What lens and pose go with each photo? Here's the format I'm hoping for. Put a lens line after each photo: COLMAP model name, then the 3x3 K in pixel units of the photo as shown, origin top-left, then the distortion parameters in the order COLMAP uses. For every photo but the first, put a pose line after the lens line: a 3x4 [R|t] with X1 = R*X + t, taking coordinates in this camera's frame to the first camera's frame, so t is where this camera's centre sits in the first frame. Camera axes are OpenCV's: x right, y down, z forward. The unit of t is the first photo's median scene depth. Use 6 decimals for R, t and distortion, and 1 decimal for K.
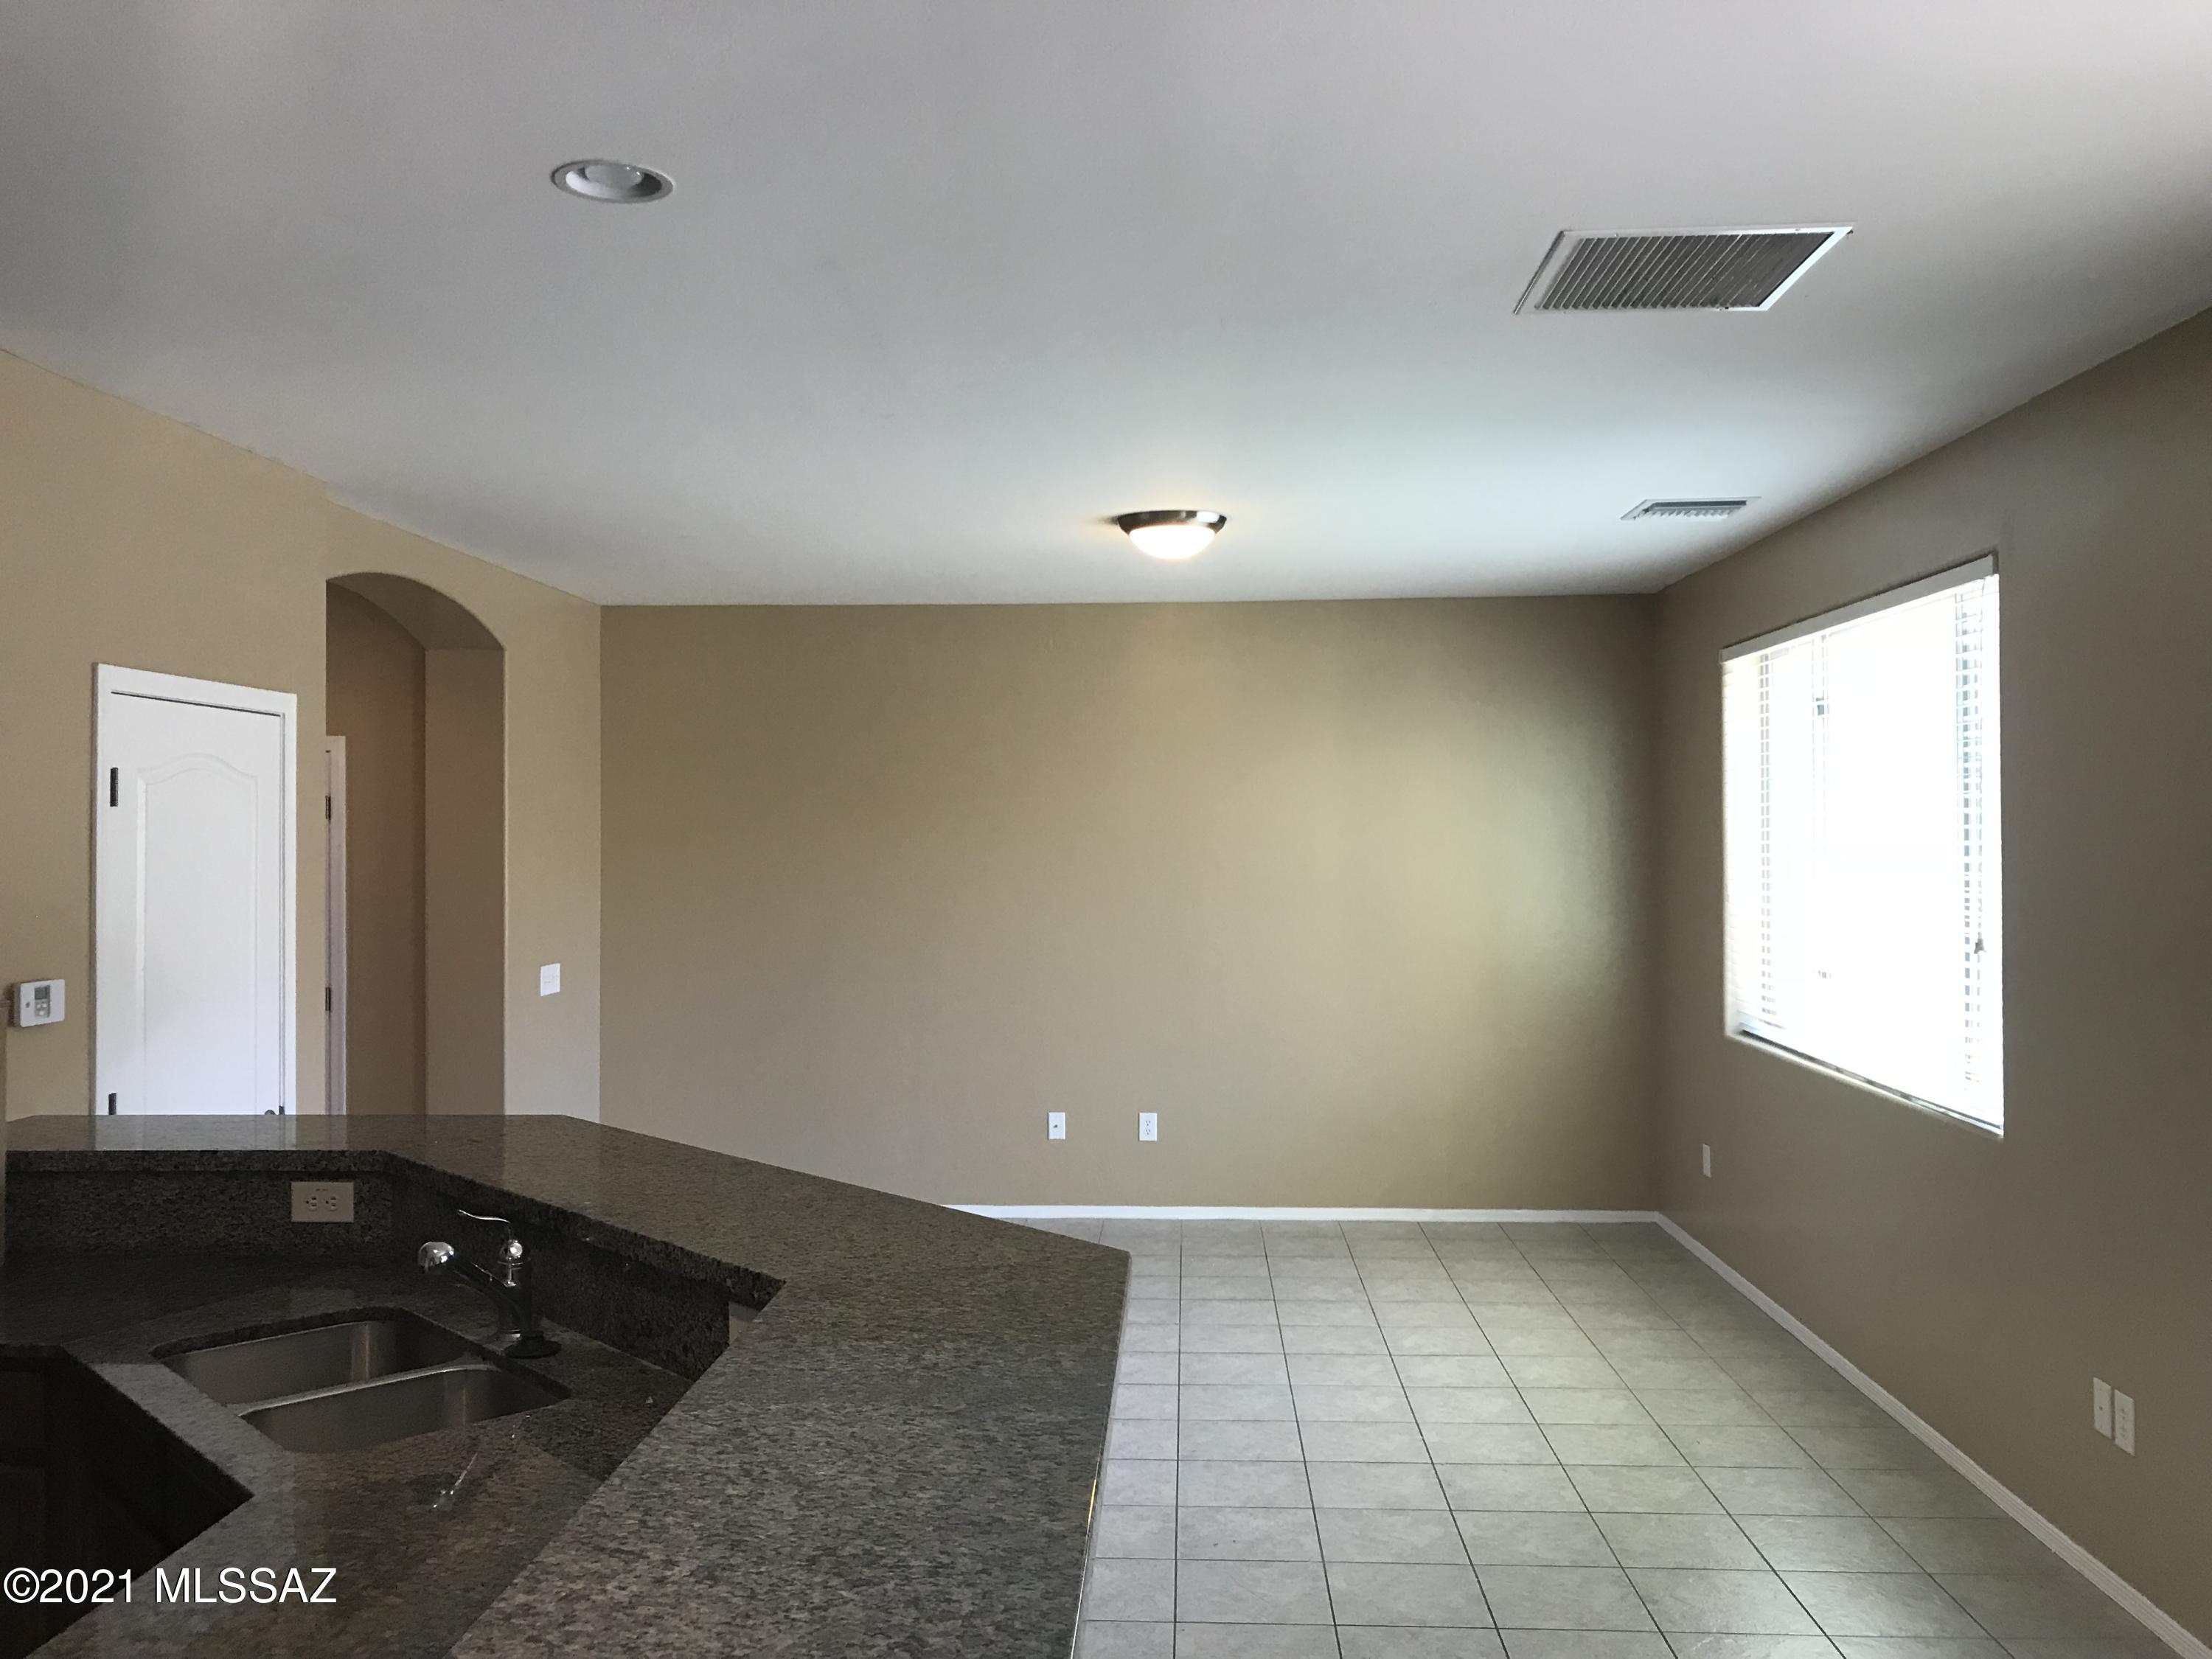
lens RADIAL K [[1823.5, 0, 1106.0], [0, 1823.5, 829.5], [0, 0, 1]] dist [0.058956, -0.080558]
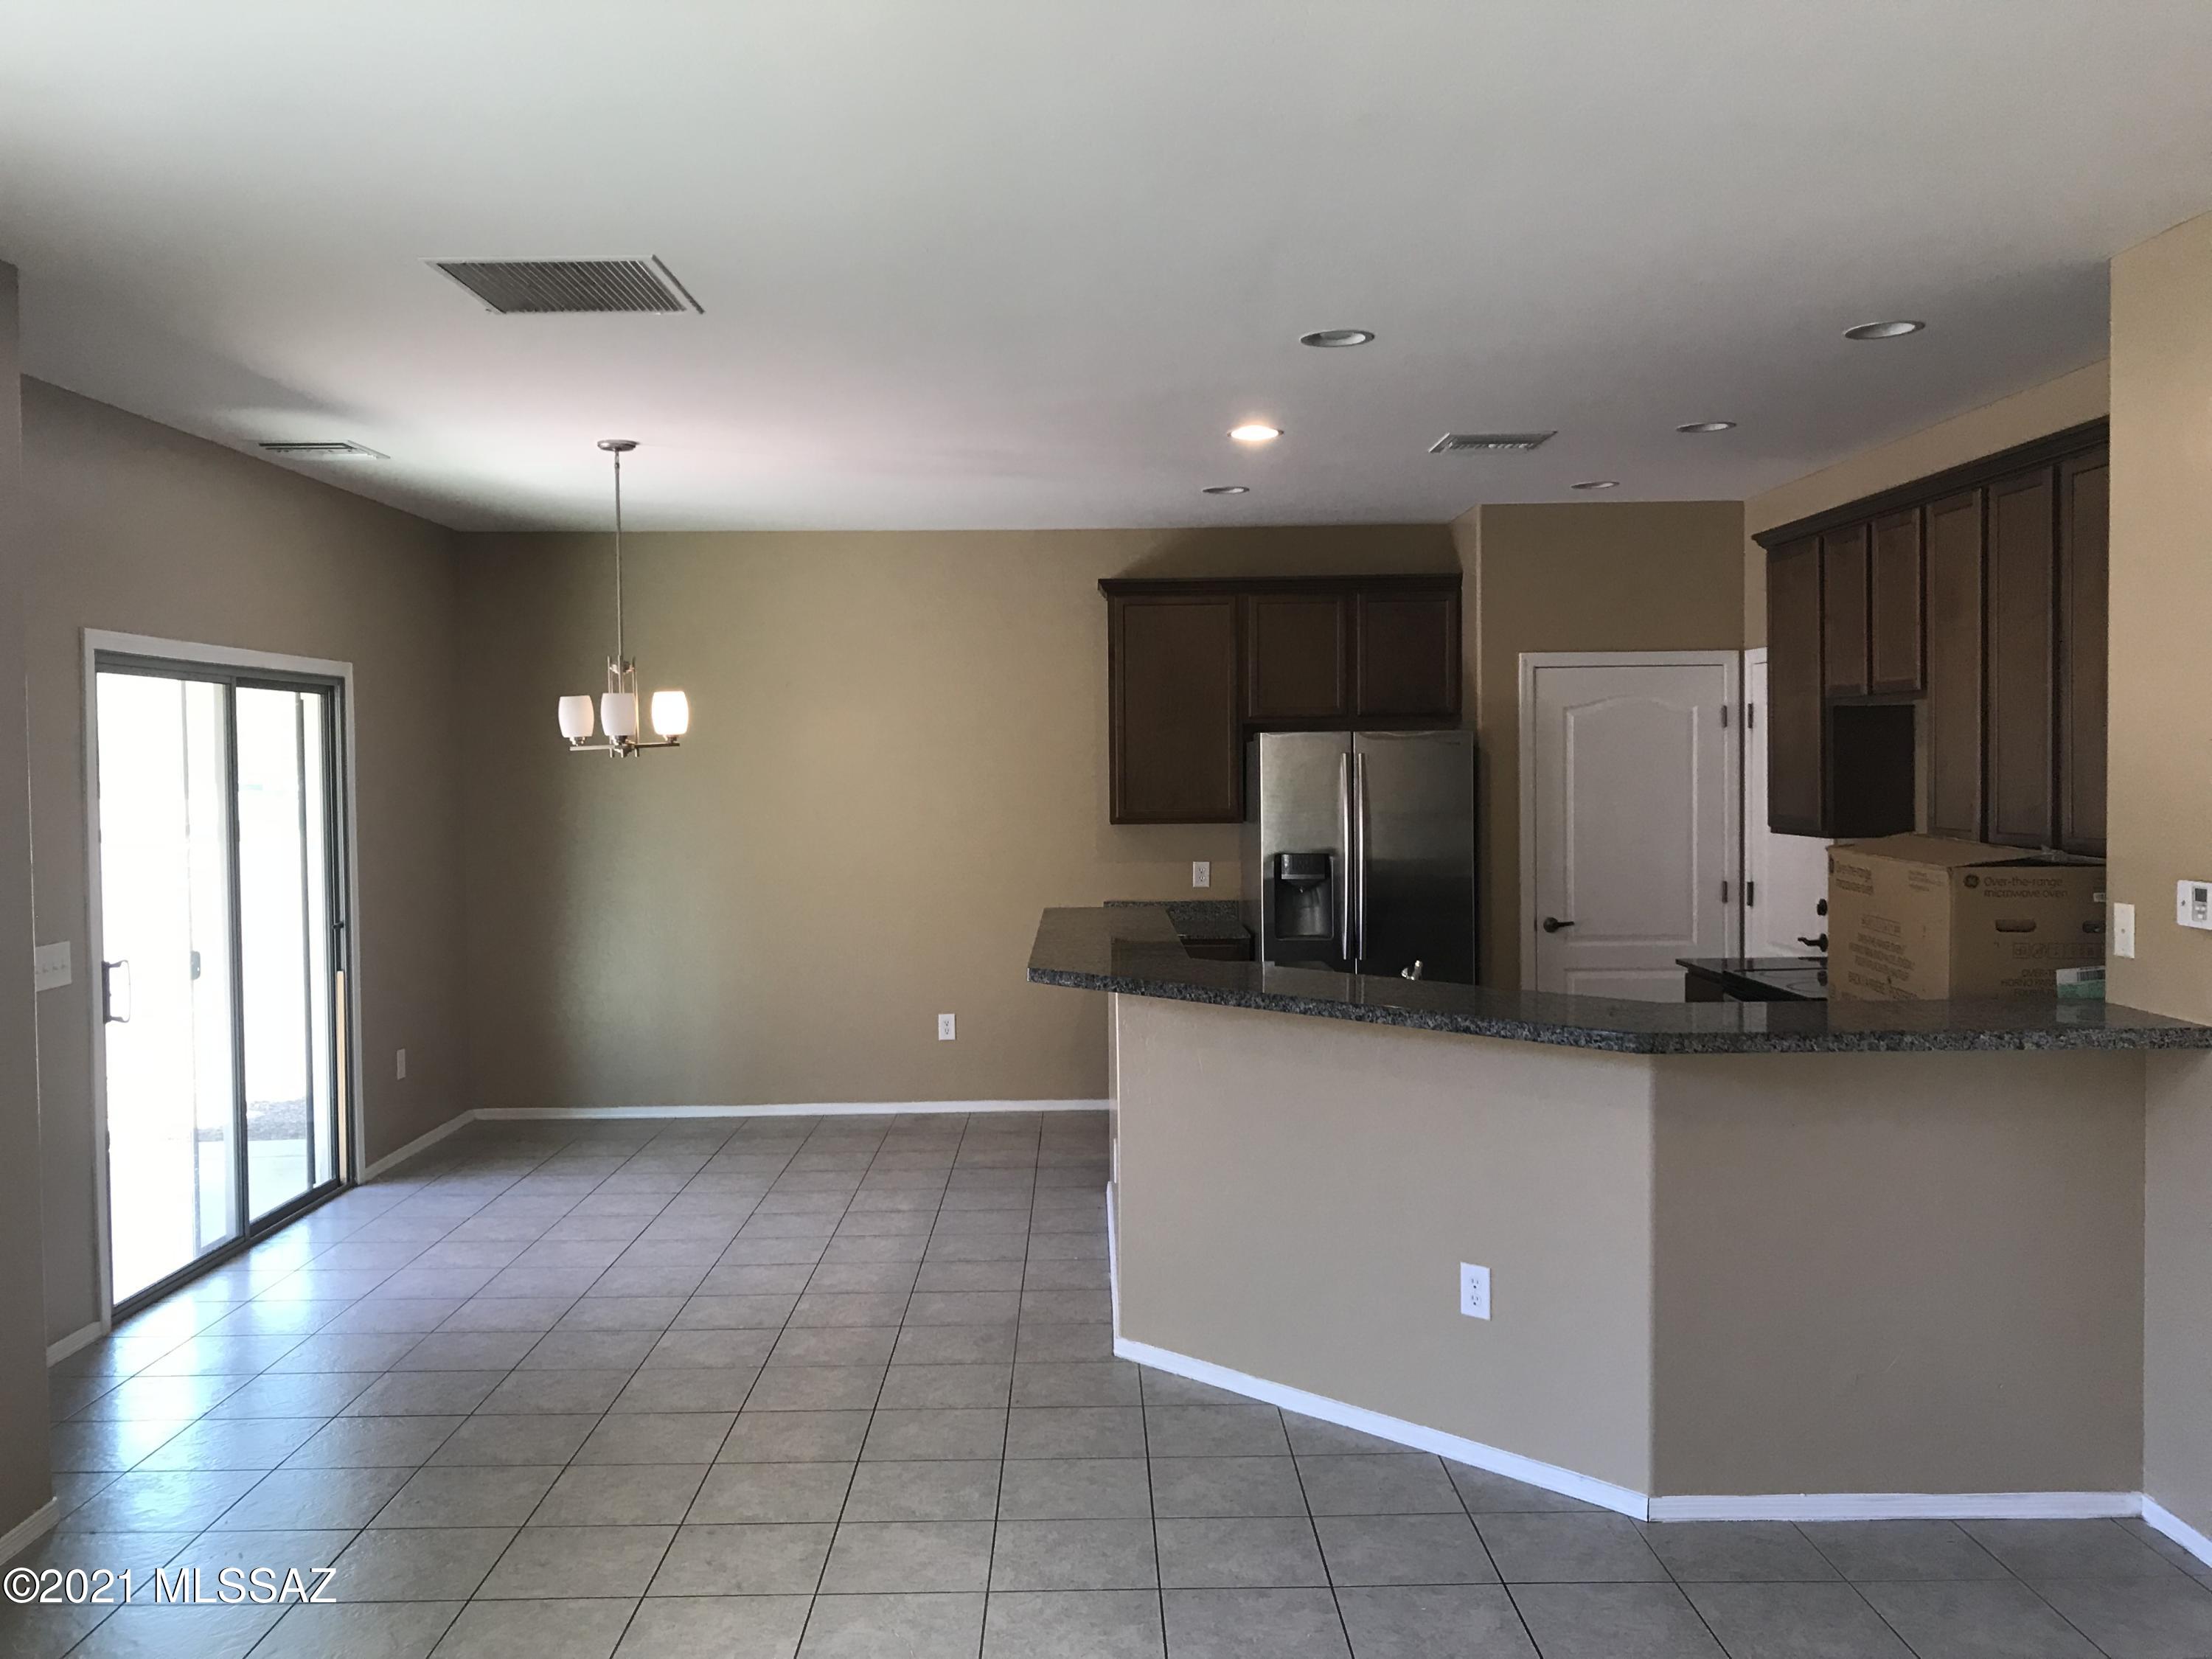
lens RADIAL K [[1841.6, 0, 1105.8], [0, 1841.6, 833.0], [0, 0, 1]] dist [0.015599, 0.004169]
pose [[-0.998175, 0.016130, -0.058188, 0.025303], [0.014128, 0.999299, 0.034661, 0.016715], [0.058707, 0.033776, -0.997704, 1.810593]]
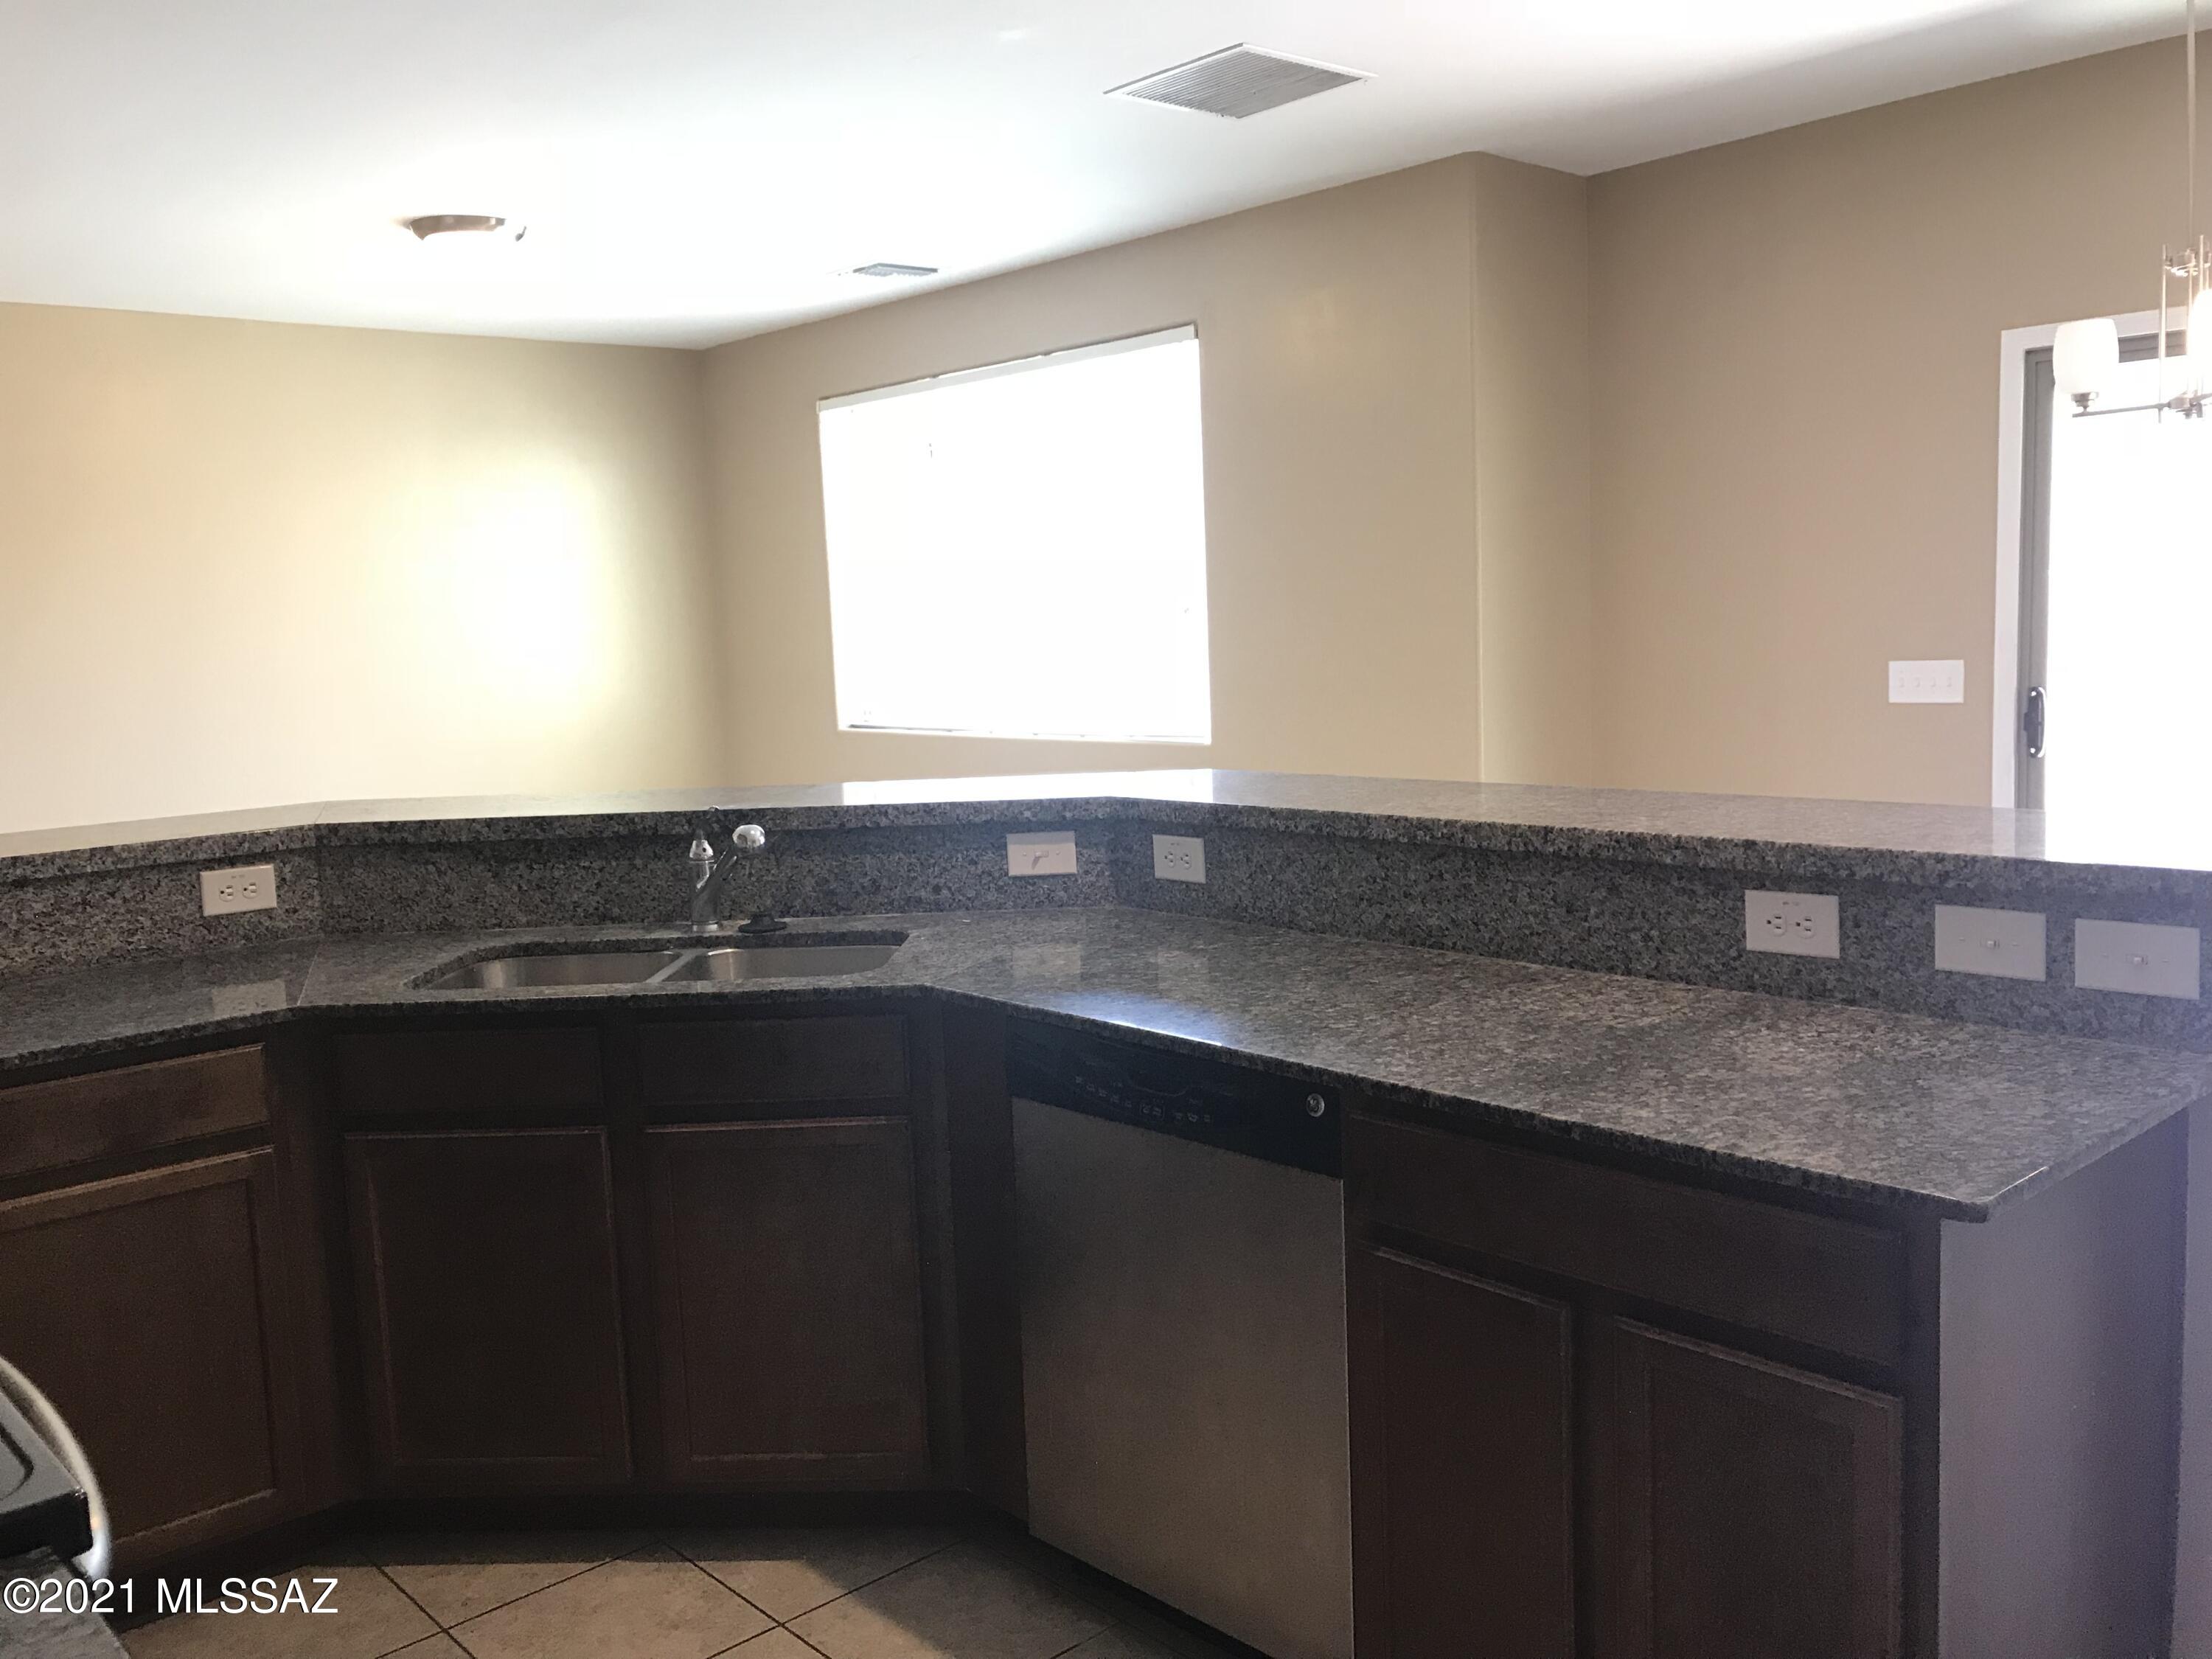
lens RADIAL K [[1823.5, 0, 1106.0], [0, 1823.5, 829.5], [0, 0, 1]] dist [0.058956, -0.080558]
pose [[0.708880, -0.111200, 0.696509, -0.637283], [0.037647, 0.992052, 0.120068, 0.067901], [-0.704324, -0.058893, 0.707432, 0.049344]]
